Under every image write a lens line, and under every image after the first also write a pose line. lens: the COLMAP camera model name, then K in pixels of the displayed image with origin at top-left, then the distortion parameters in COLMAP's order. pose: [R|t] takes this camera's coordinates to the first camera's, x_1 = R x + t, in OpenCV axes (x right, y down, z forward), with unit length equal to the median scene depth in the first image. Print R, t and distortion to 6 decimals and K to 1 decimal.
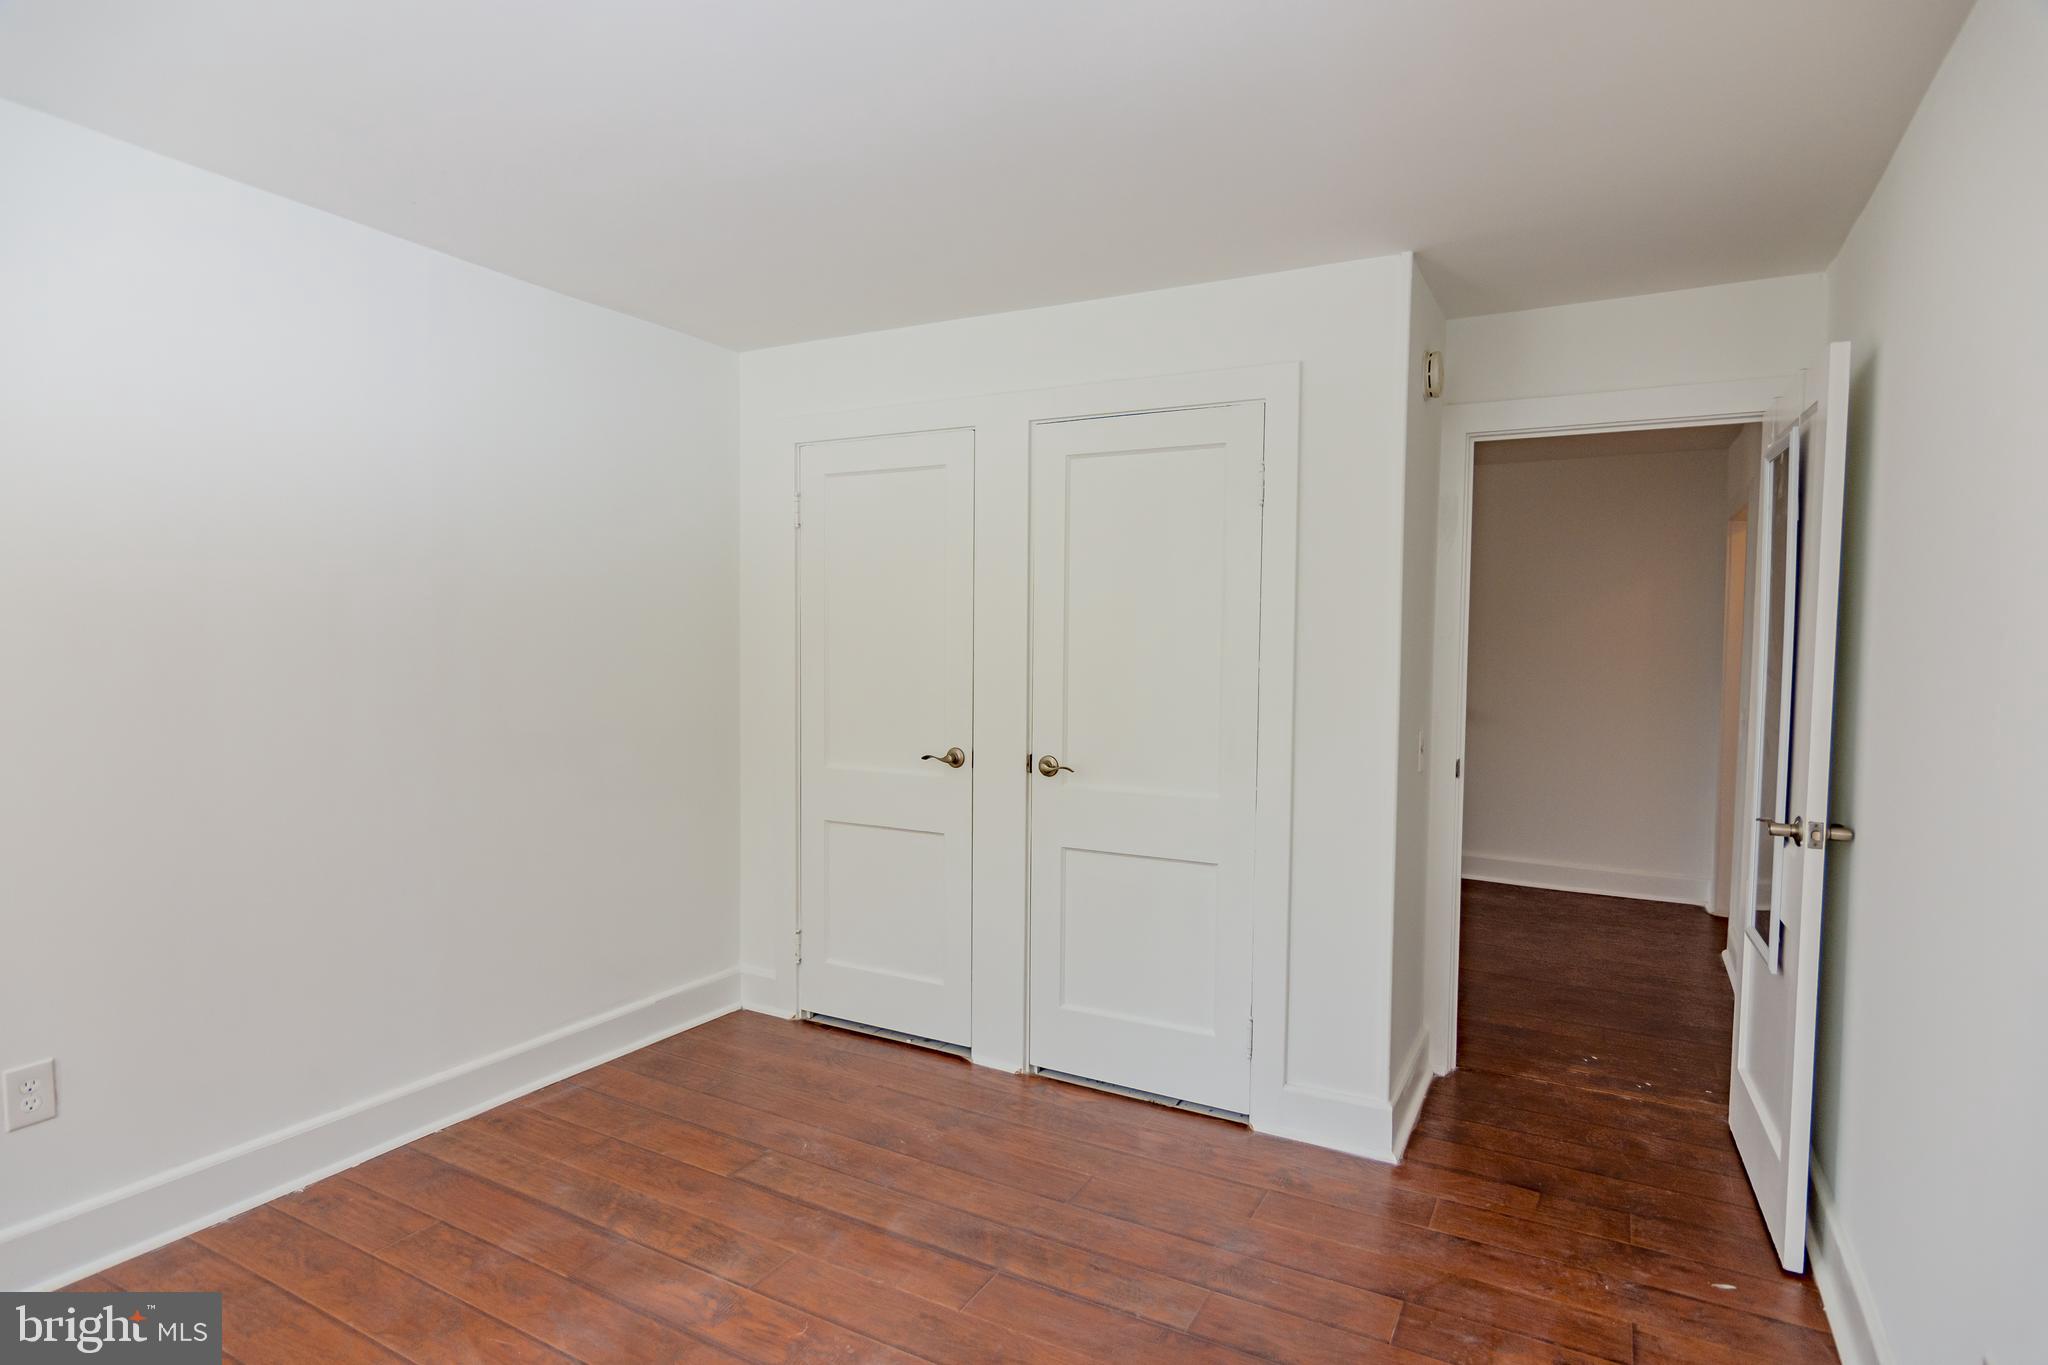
lens RADIAL K [[1089.3, 0, 1025.3], [0, 1089.3, 678.0], [0, 0, 1]] dist [-0.005463, 0.003677]
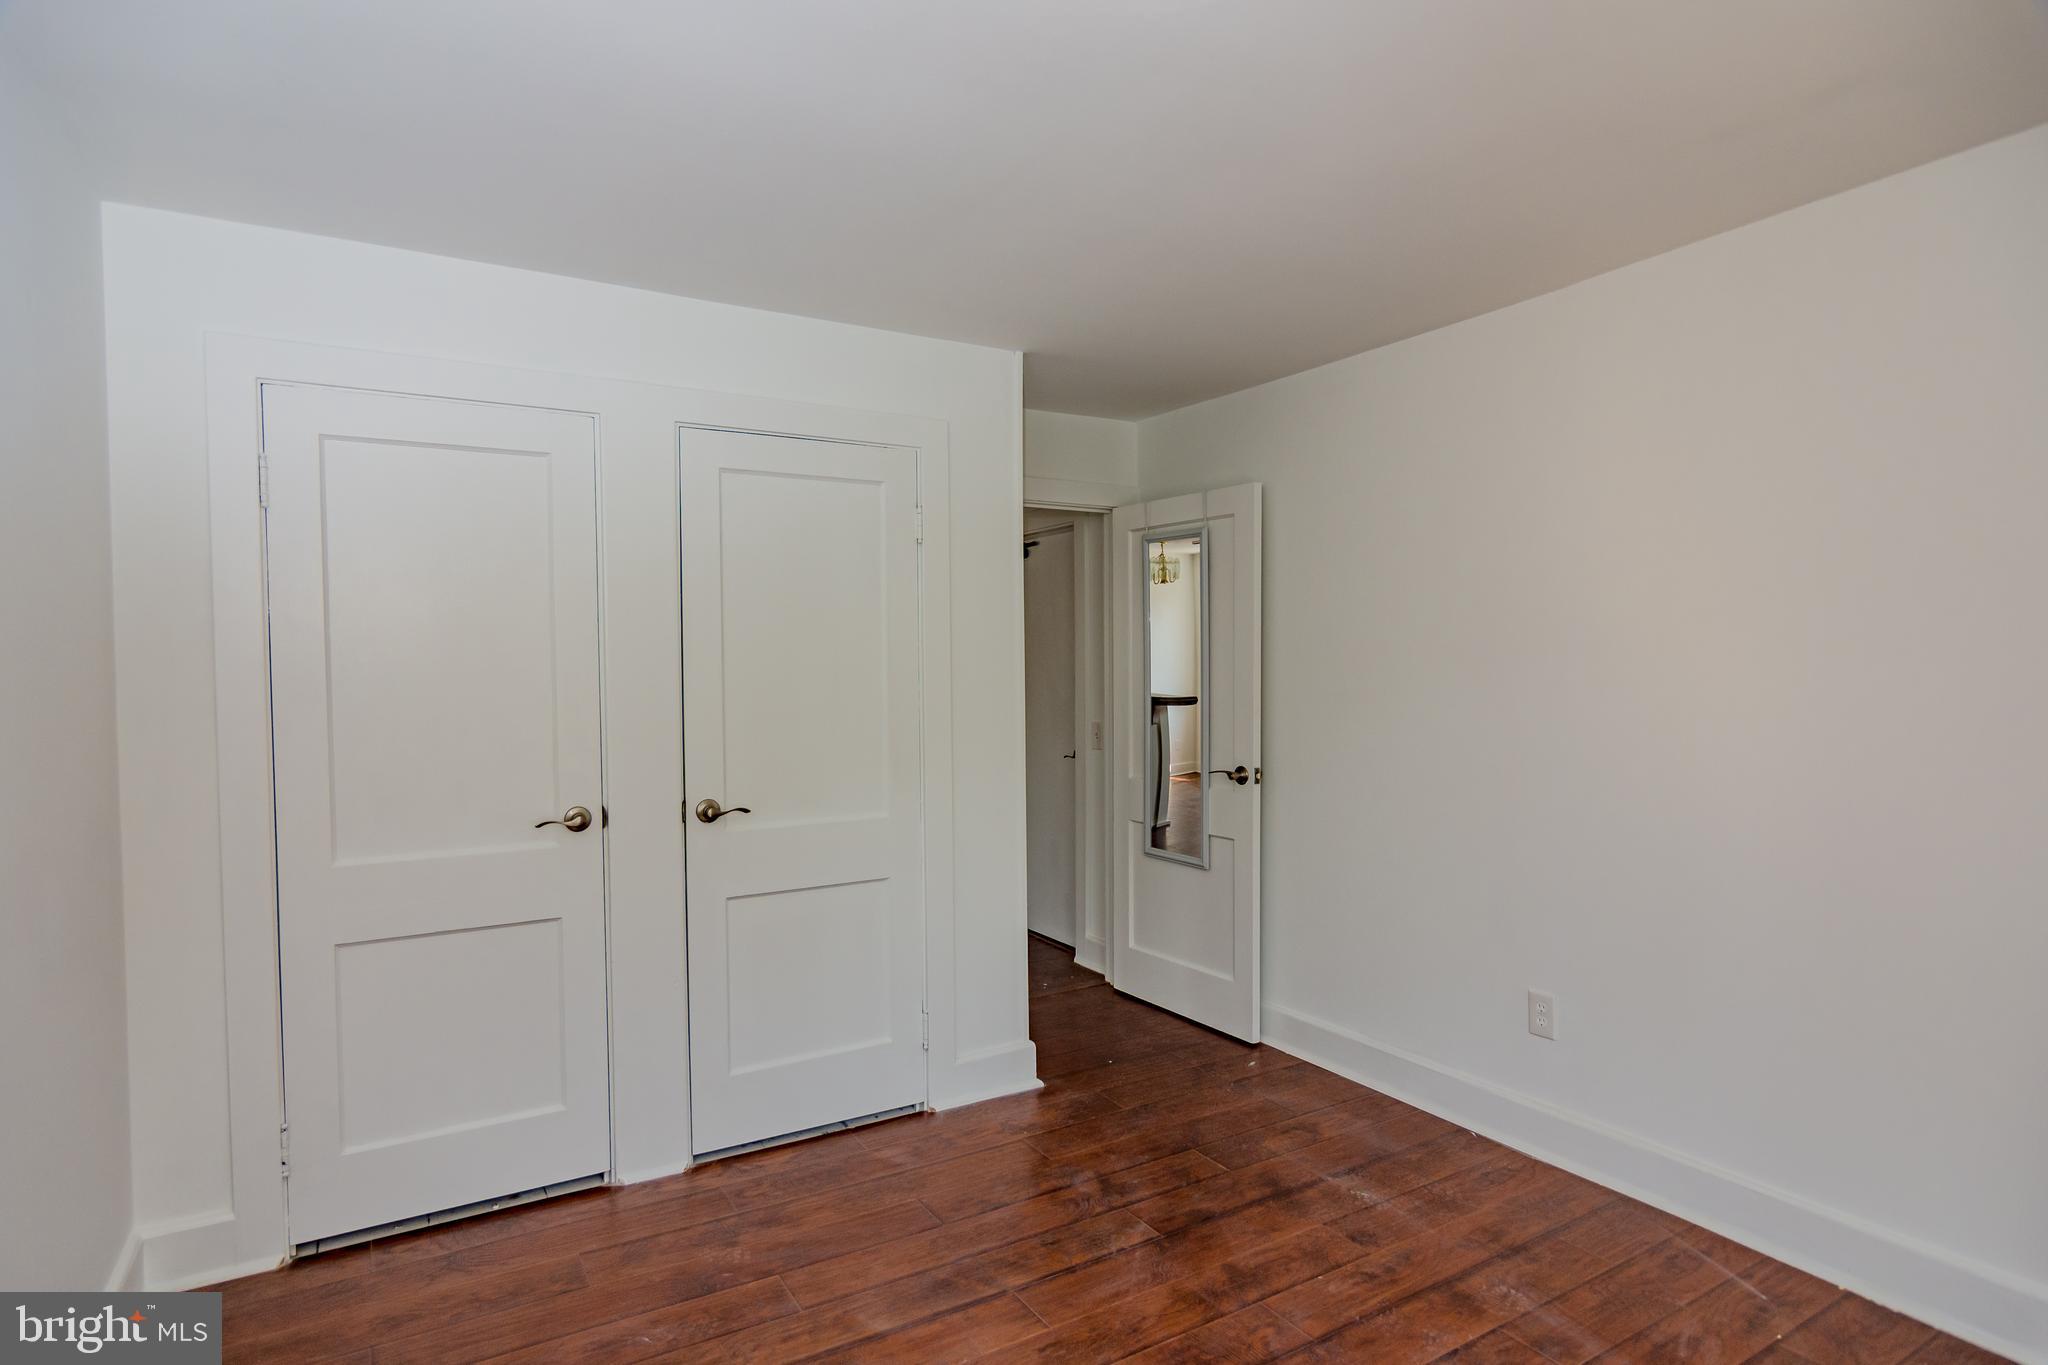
lens RADIAL K [[1089.3, 0, 1029.2], [0, 1089.3, 678.3], [0, 0, 1]] dist [-0.005463, 0.003677]
pose [[0.501869, -0.030549, 0.864404, -0.688392], [0.044517, 0.998964, 0.009458, -0.027905], [-0.863797, 0.033734, 0.502709, 0.356549]]
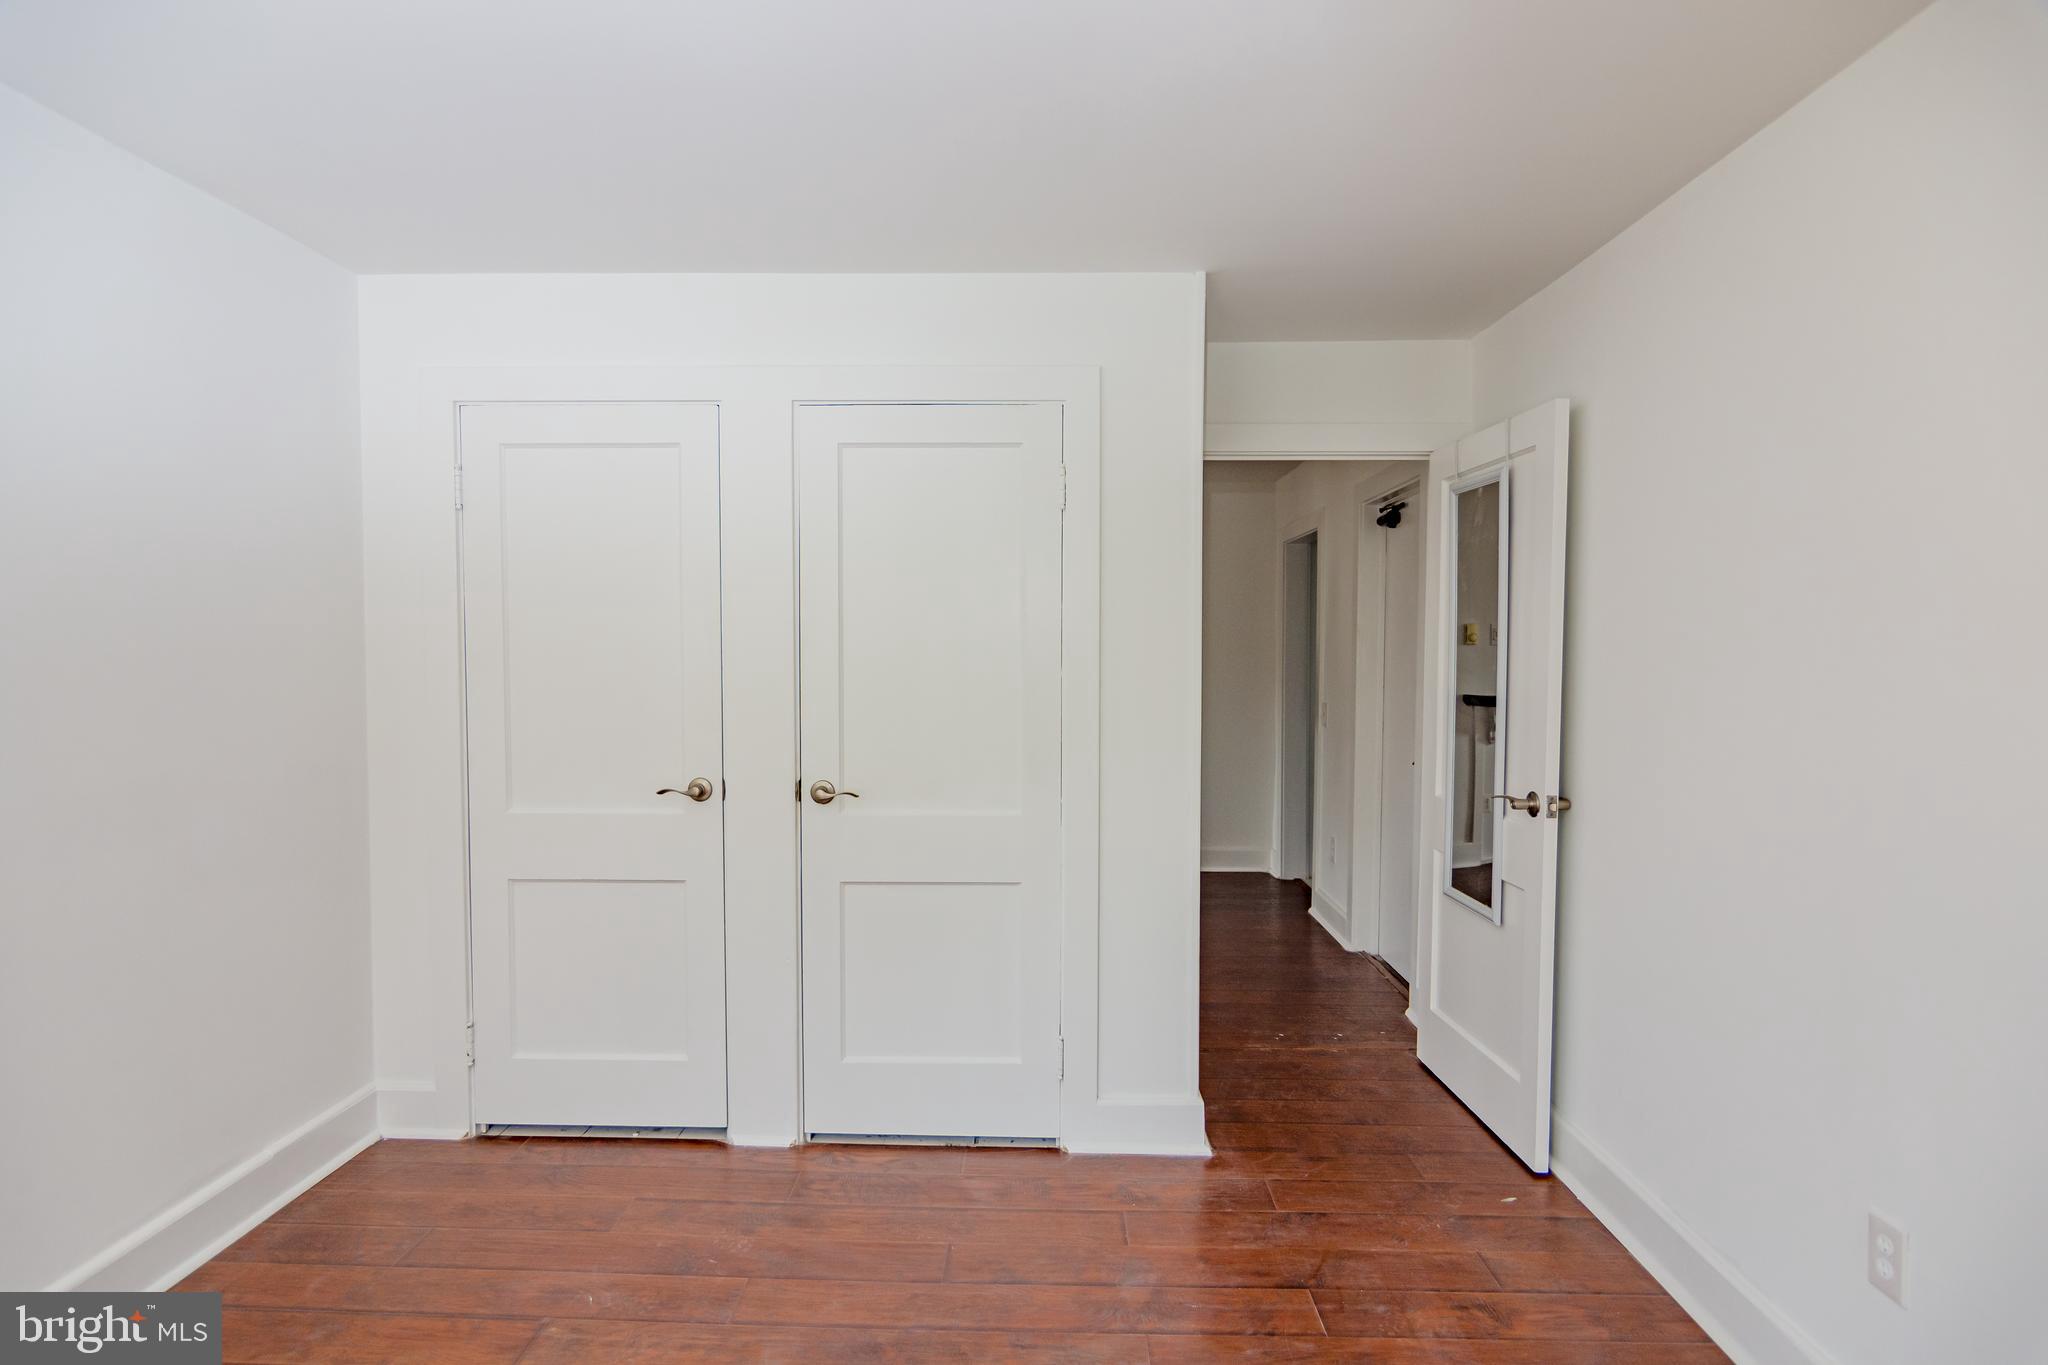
lens RADIAL K [[1089.3, 0, 1024.5], [0, 1089.3, 678.6], [0, 0, 1]] dist [-0.005463, 0.003677]
pose [[0.888724, -0.021581, 0.457934, -0.264297], [0.023987, 0.999712, 0.000560, -0.009212], [-0.457814, 0.010487, 0.888986, 0.151920]]
